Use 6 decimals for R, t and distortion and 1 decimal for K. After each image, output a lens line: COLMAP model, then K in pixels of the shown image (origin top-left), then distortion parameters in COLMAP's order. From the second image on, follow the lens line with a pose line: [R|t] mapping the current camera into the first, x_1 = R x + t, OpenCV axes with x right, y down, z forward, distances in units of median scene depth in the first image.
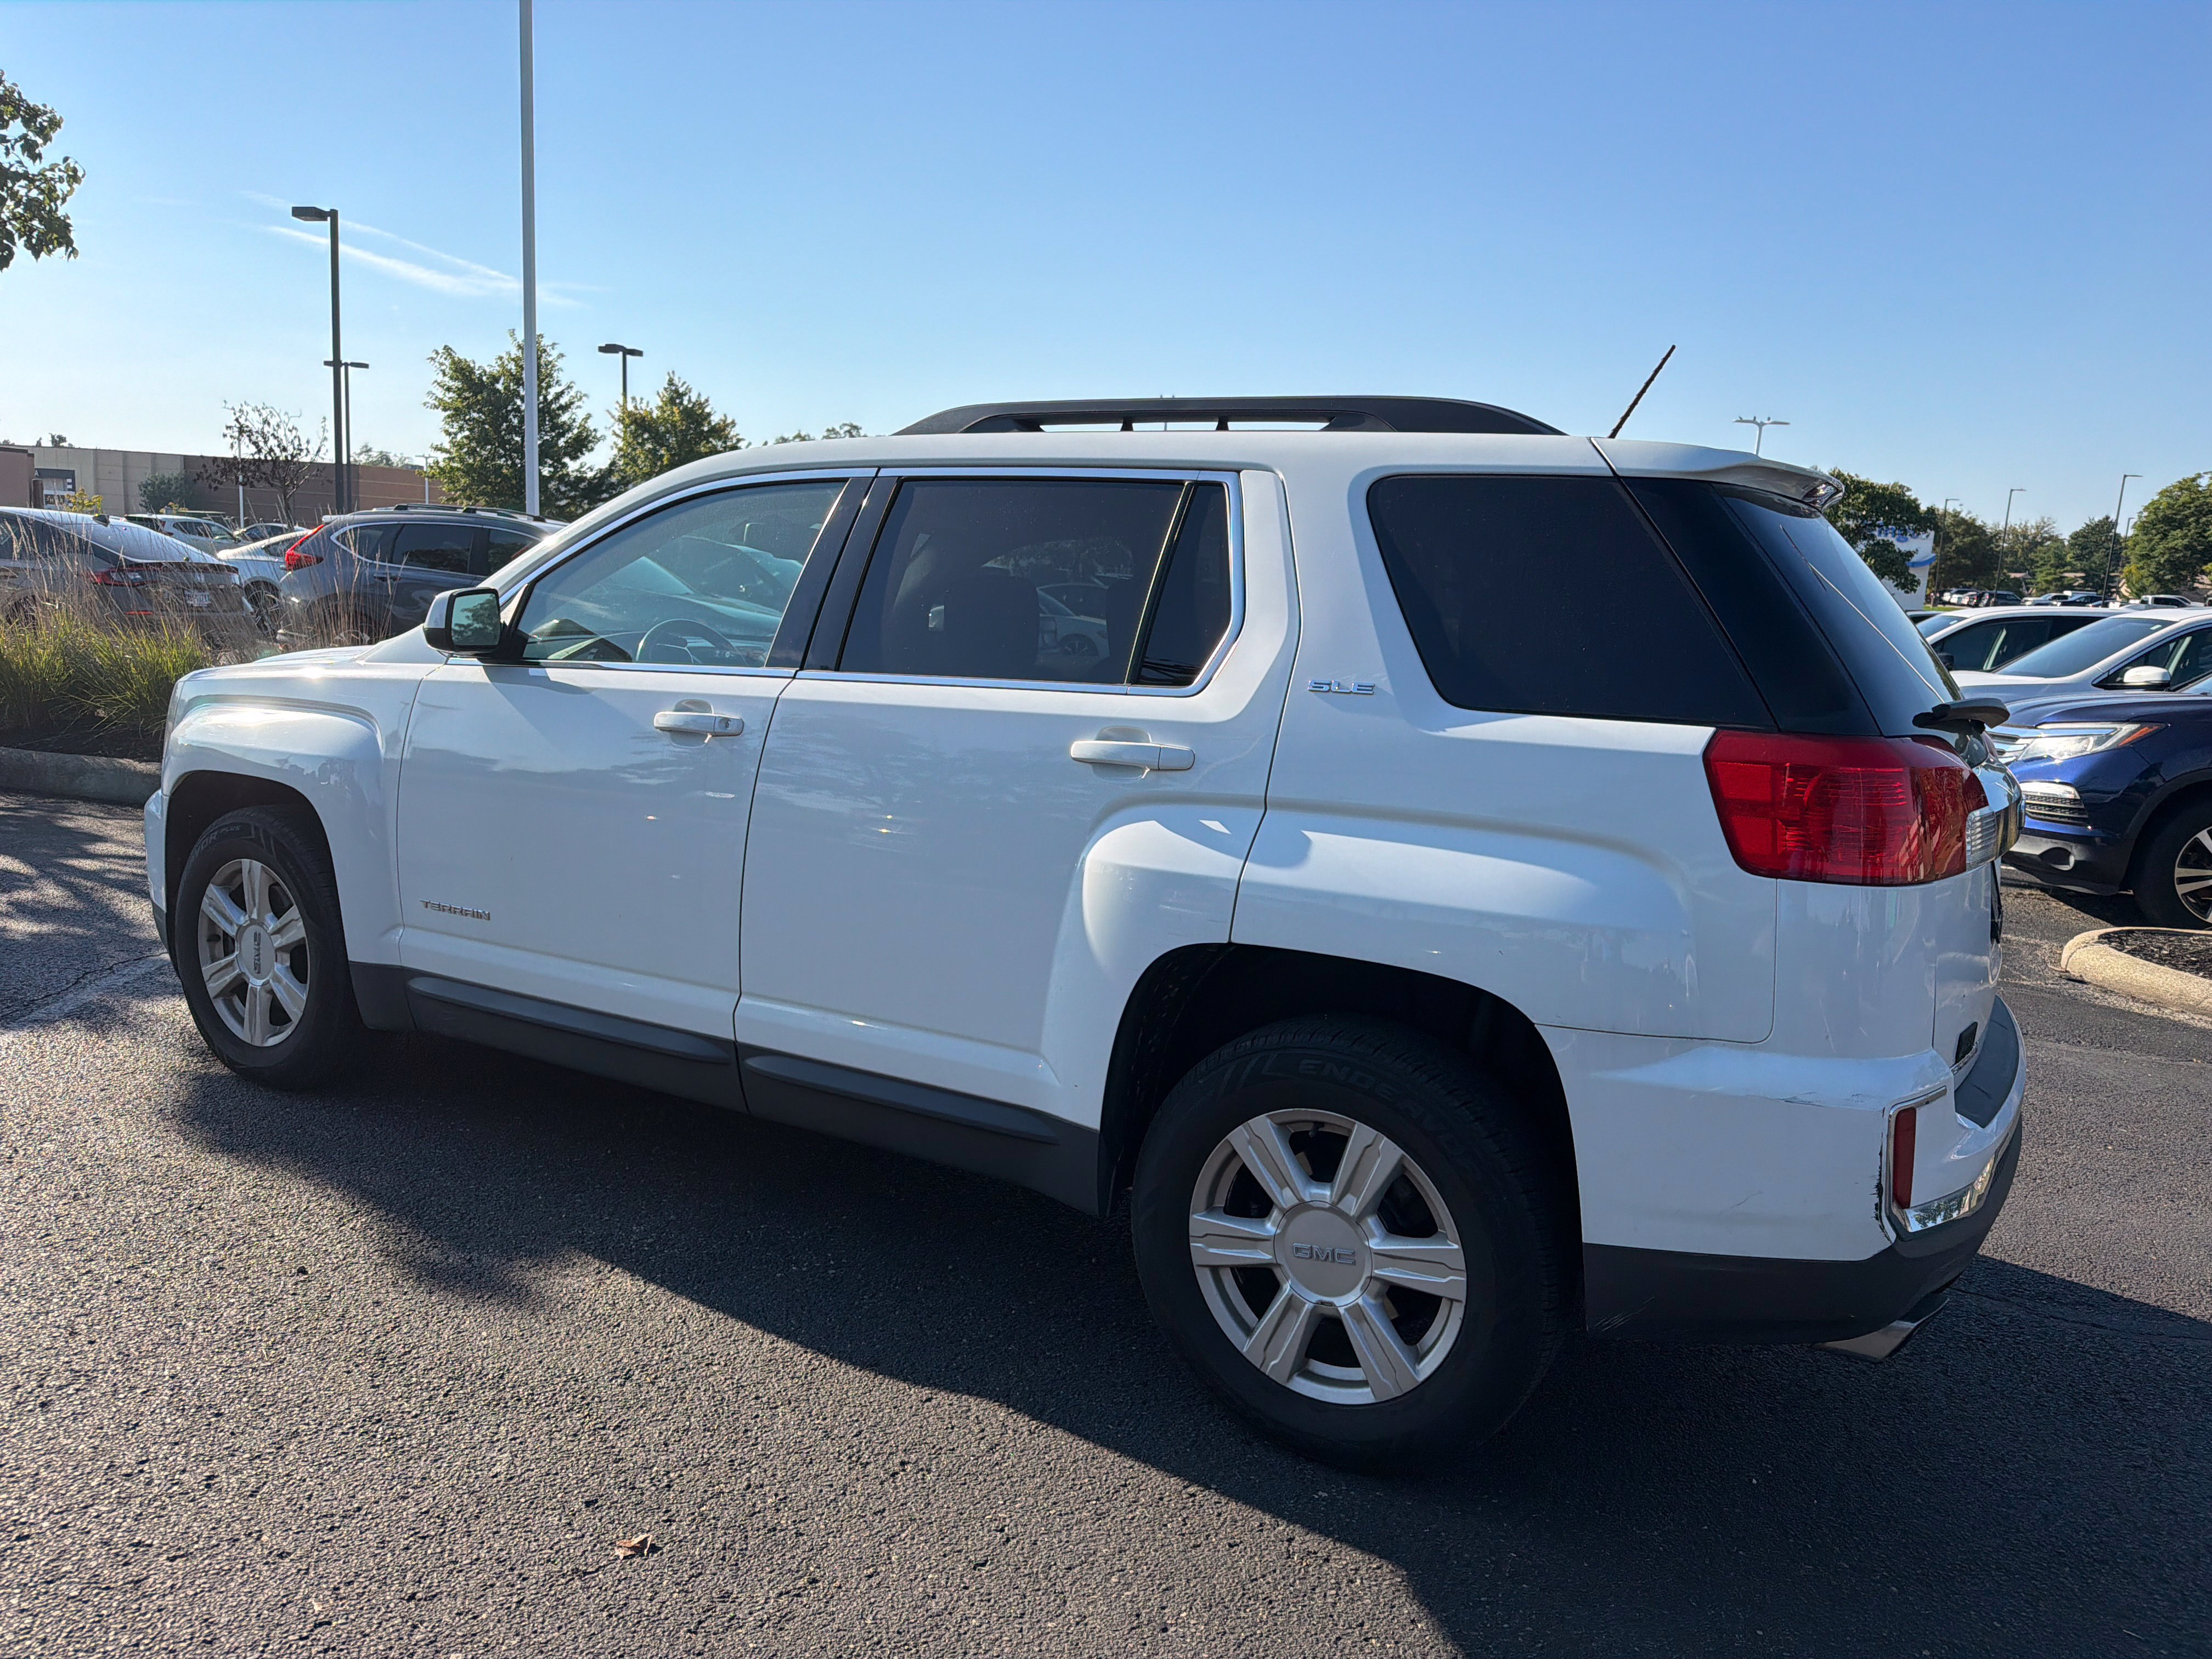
lens RADIAL K [[1550.9, 0, 1109.5], [0, 1550.9, 834.5], [0, 0, 1]] dist [0.042594, -0.046146]
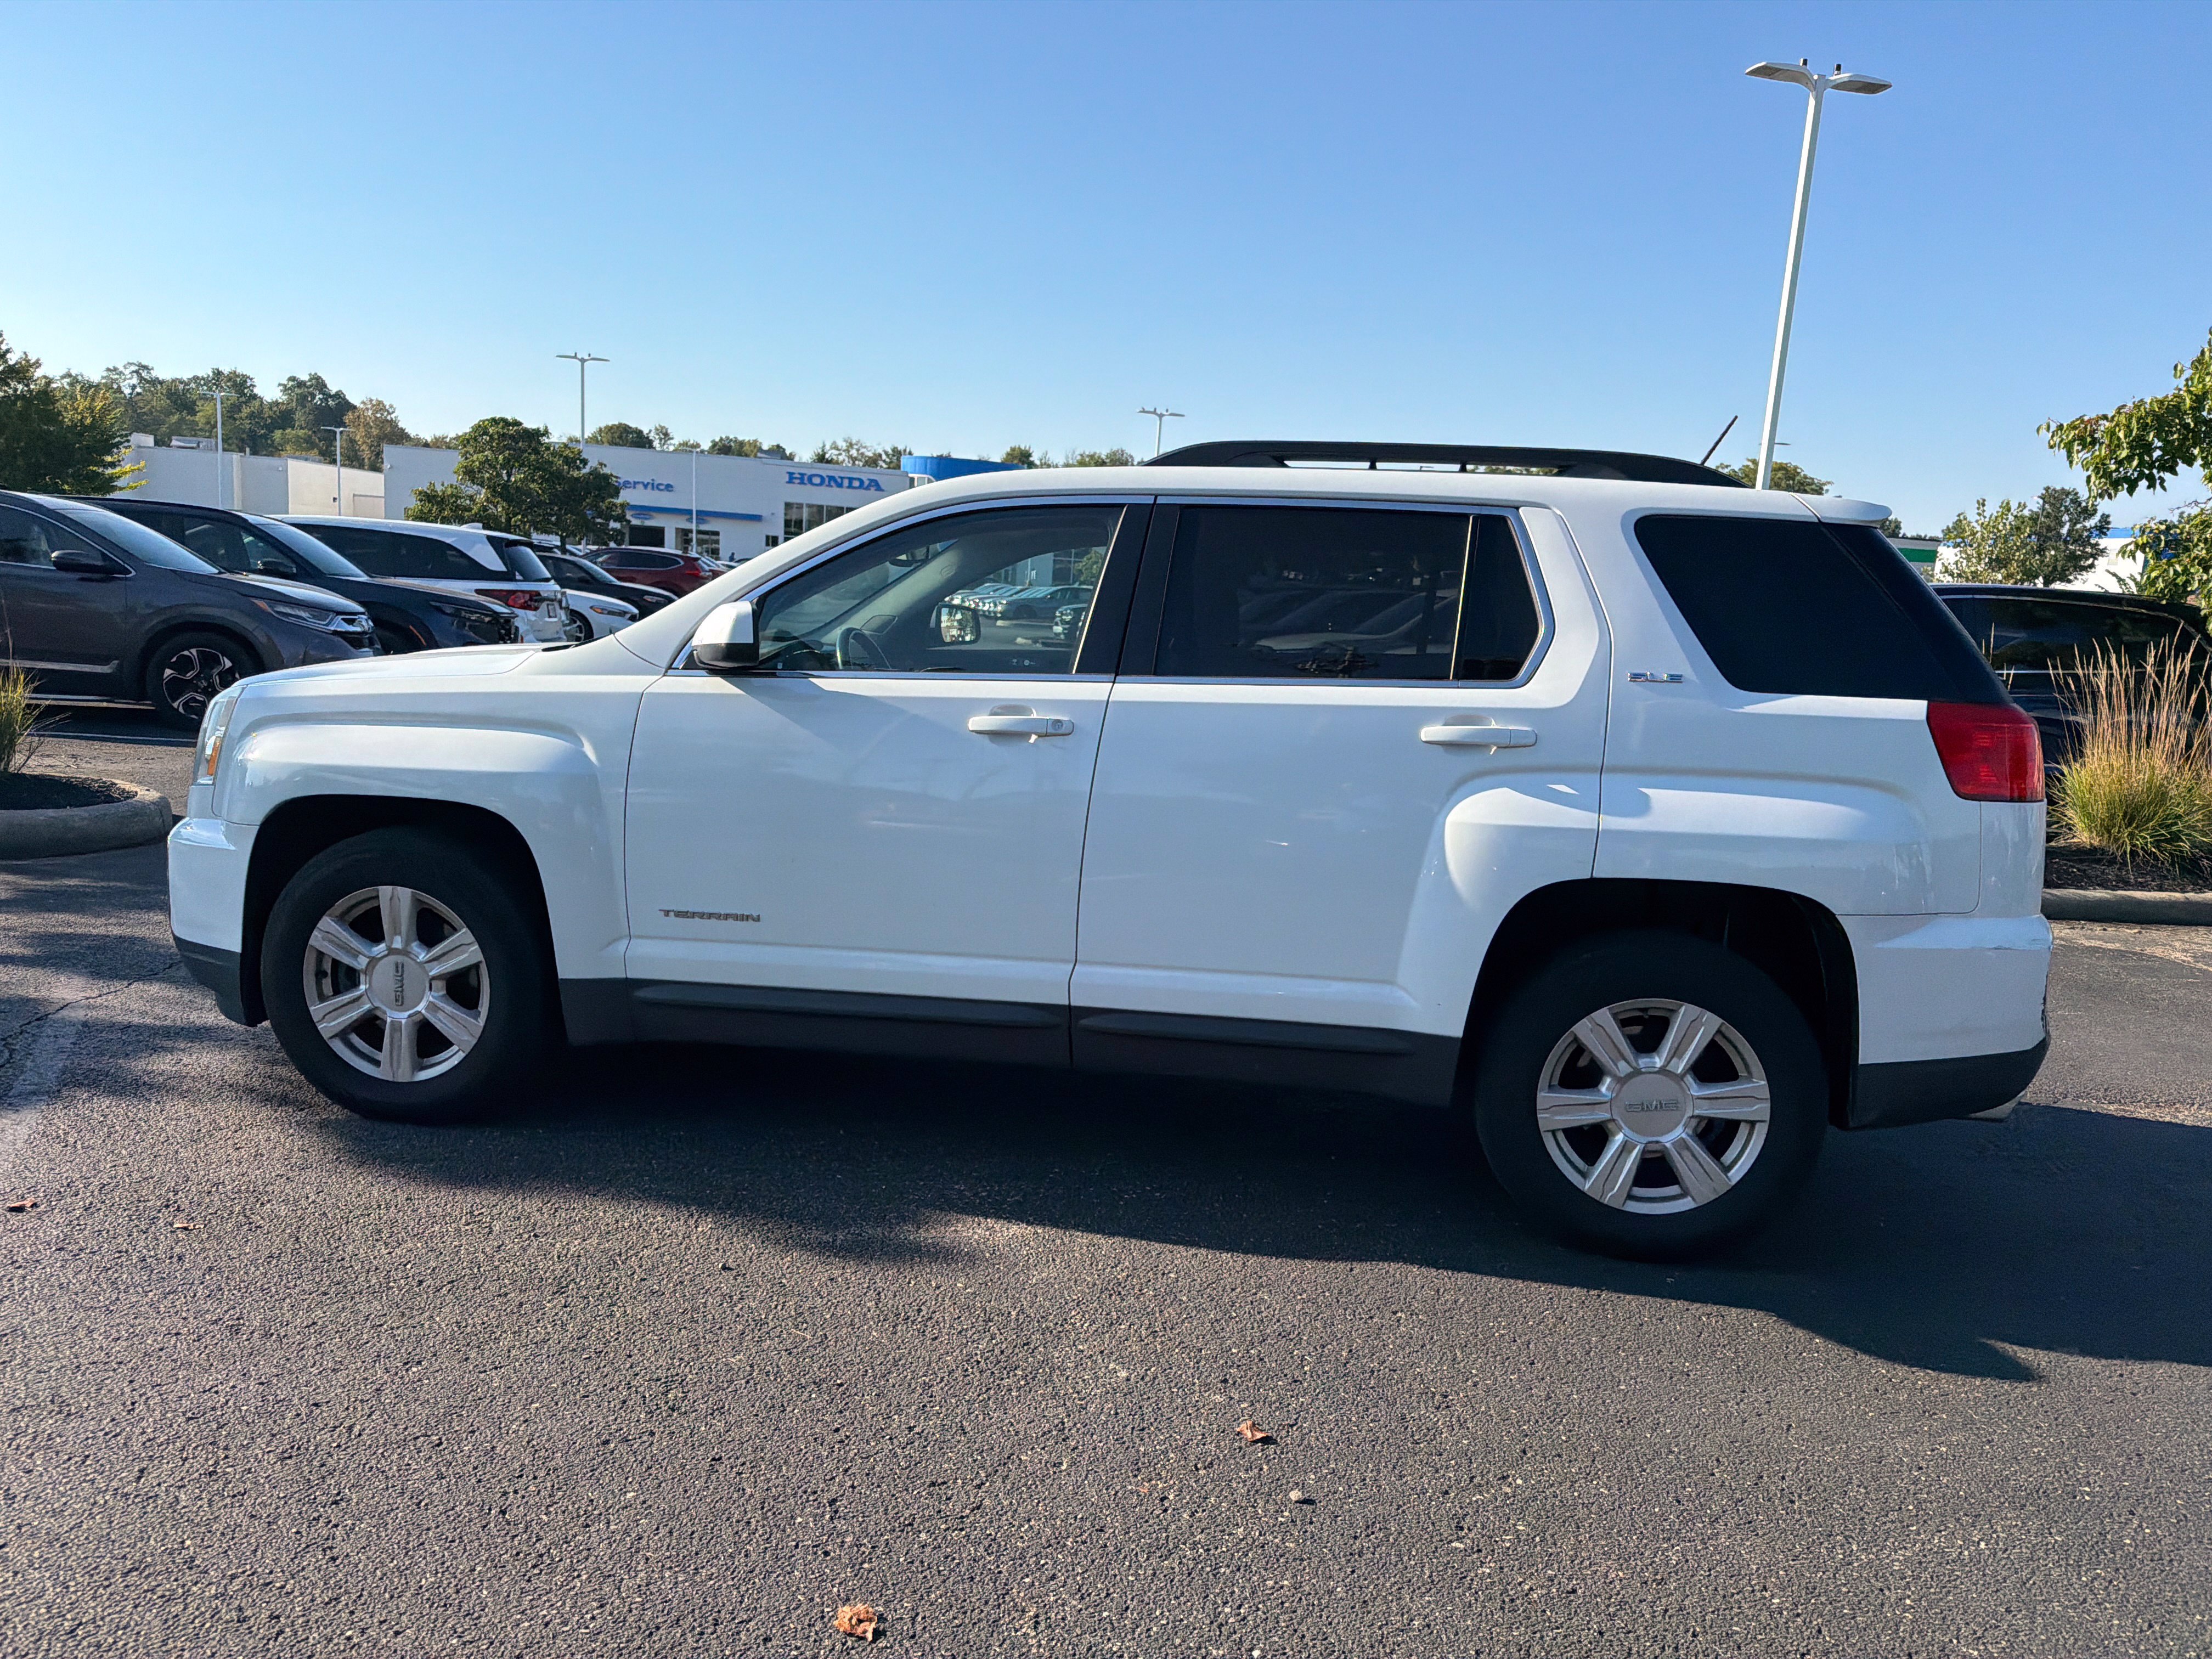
lens RADIAL K [[1550.9, 0, 1105.5], [0, 1550.9, 854.5], [0, 0, 1]] dist [0.042594, -0.046146]
pose [[0.926788, -0.069979, 0.369008, -0.716900], [0.058434, 0.997391, 0.042385, -0.026393], [-0.371011, -0.017720, 0.928459, -0.057613]]
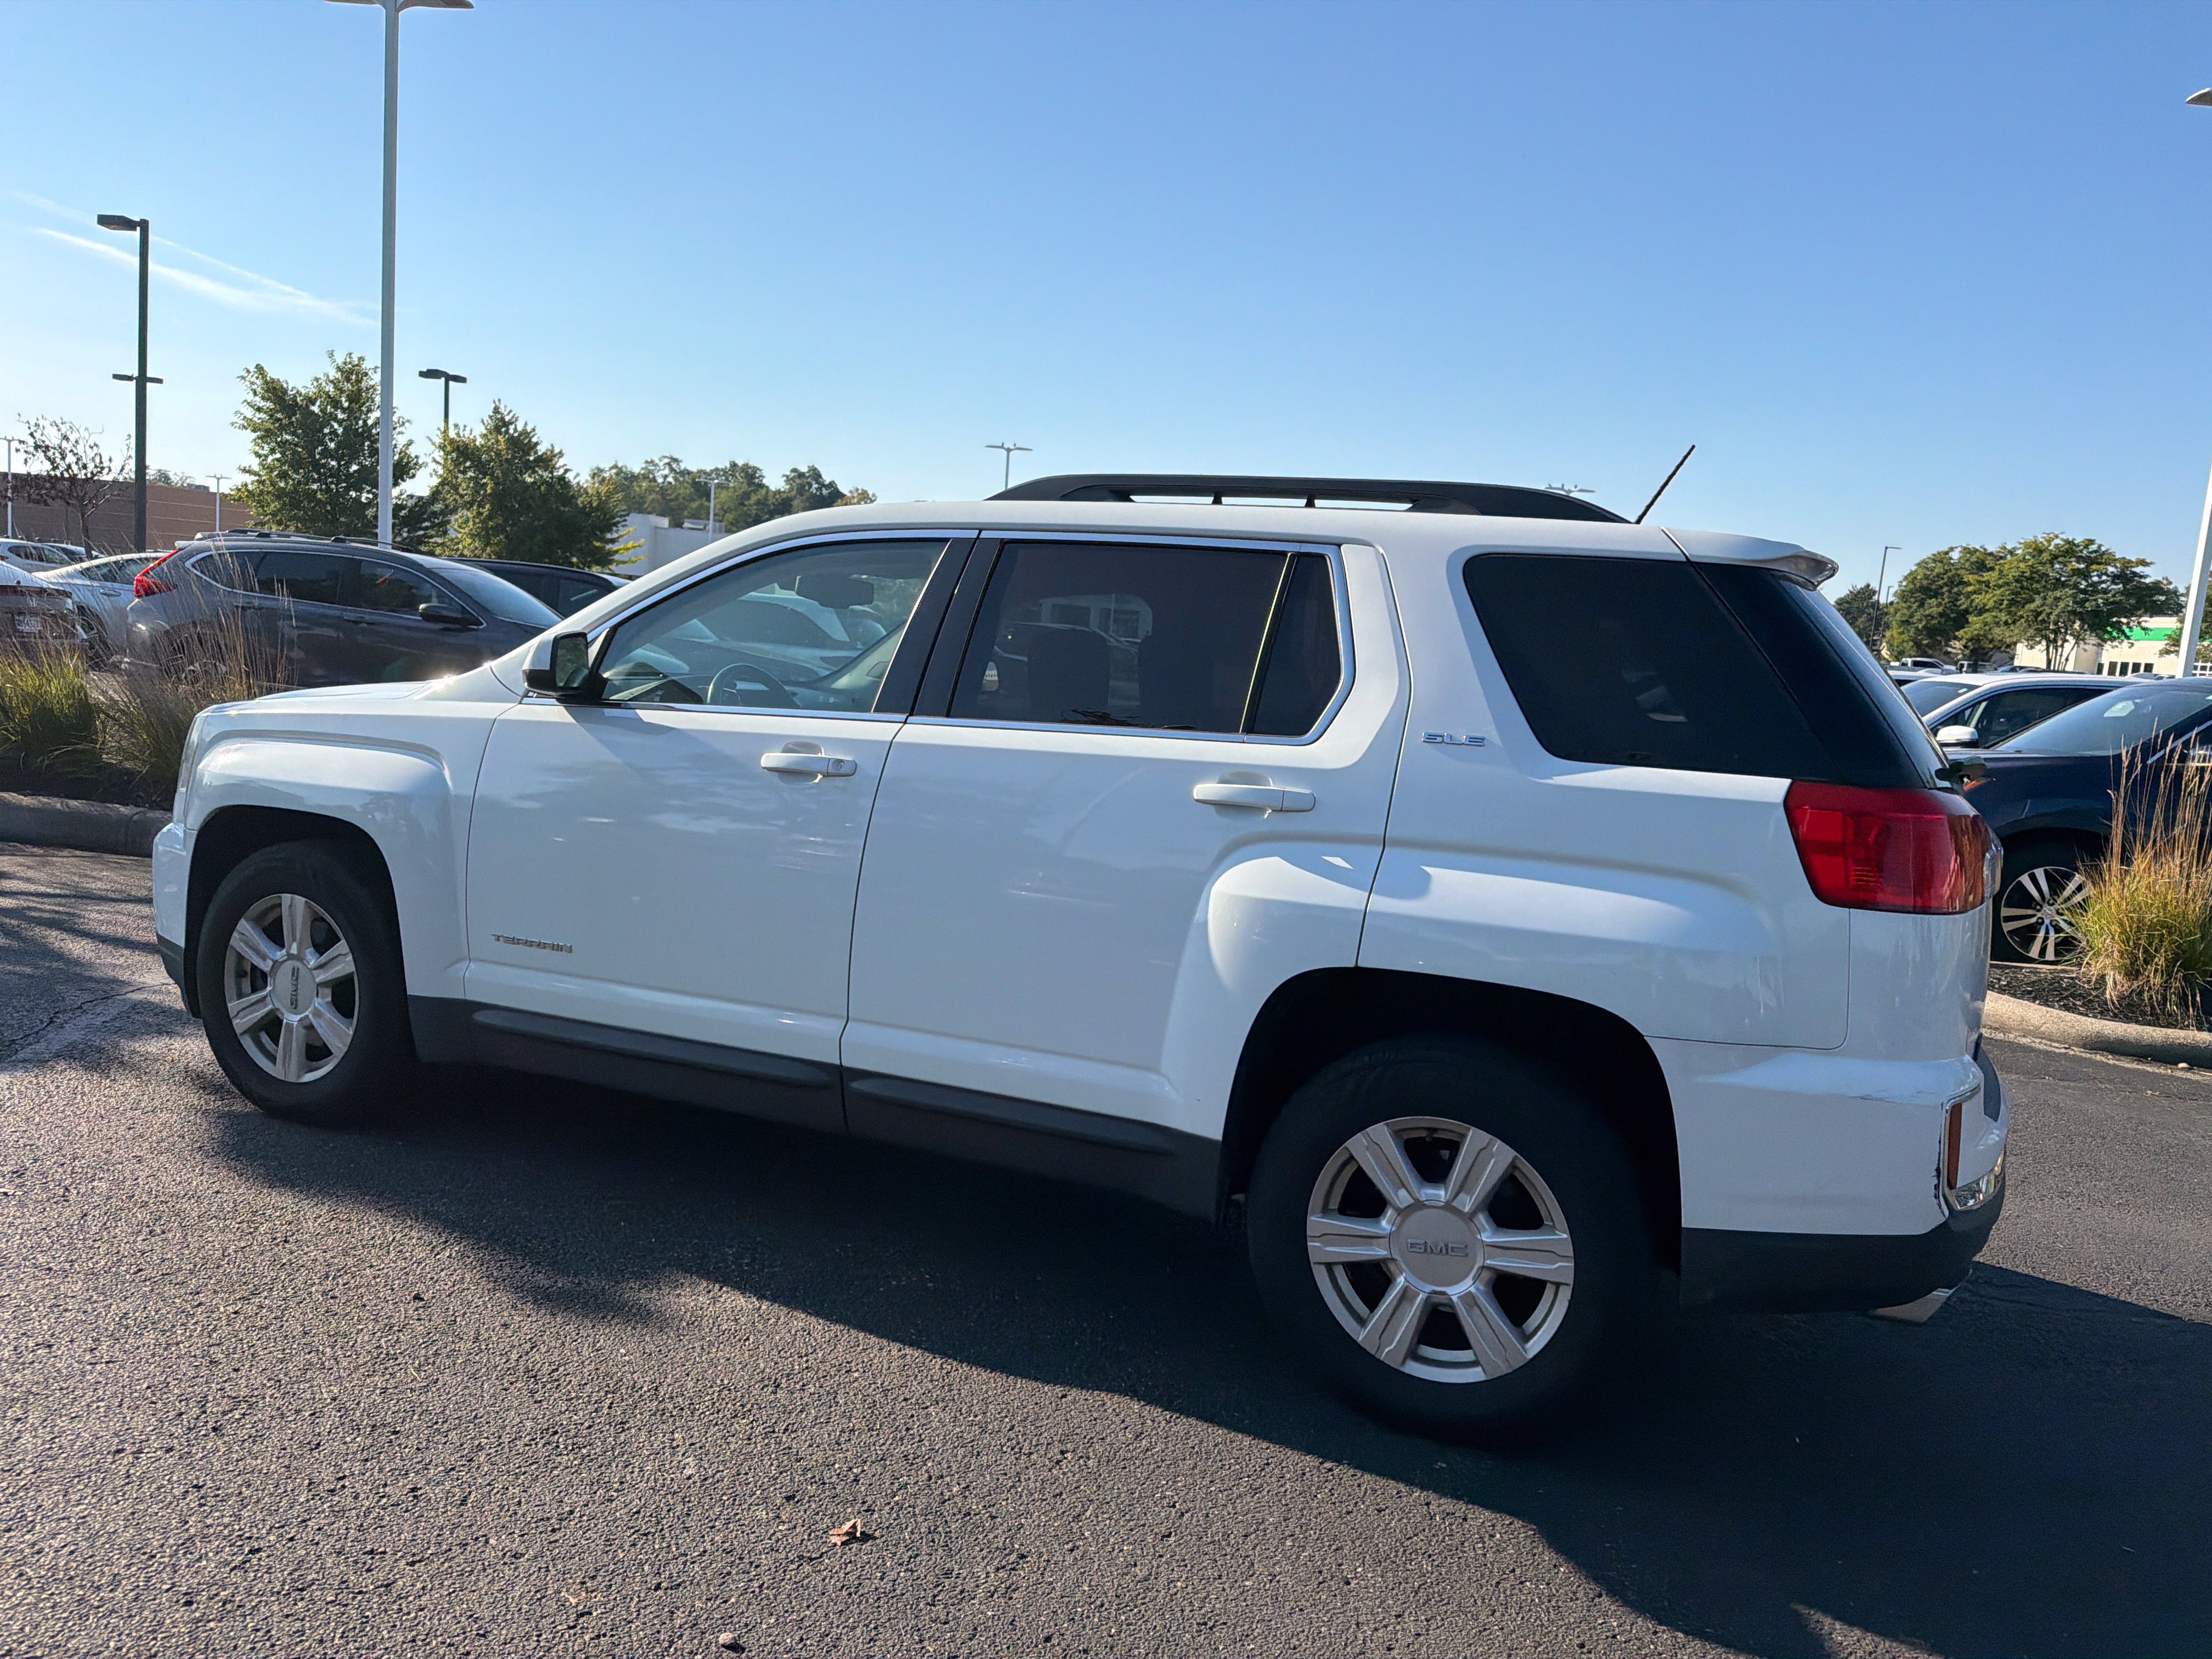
lens RADIAL K [[1550.9, 0, 1122.1], [0, 1550.9, 819.9], [0, 0, 1]] dist [0.042594, -0.046146]
pose [[0.992872, 0.007142, 0.118975, -0.204497], [-0.002747, 0.999309, -0.037062, 0.005657], [-0.119157, 0.036471, 0.992205, -0.082788]]
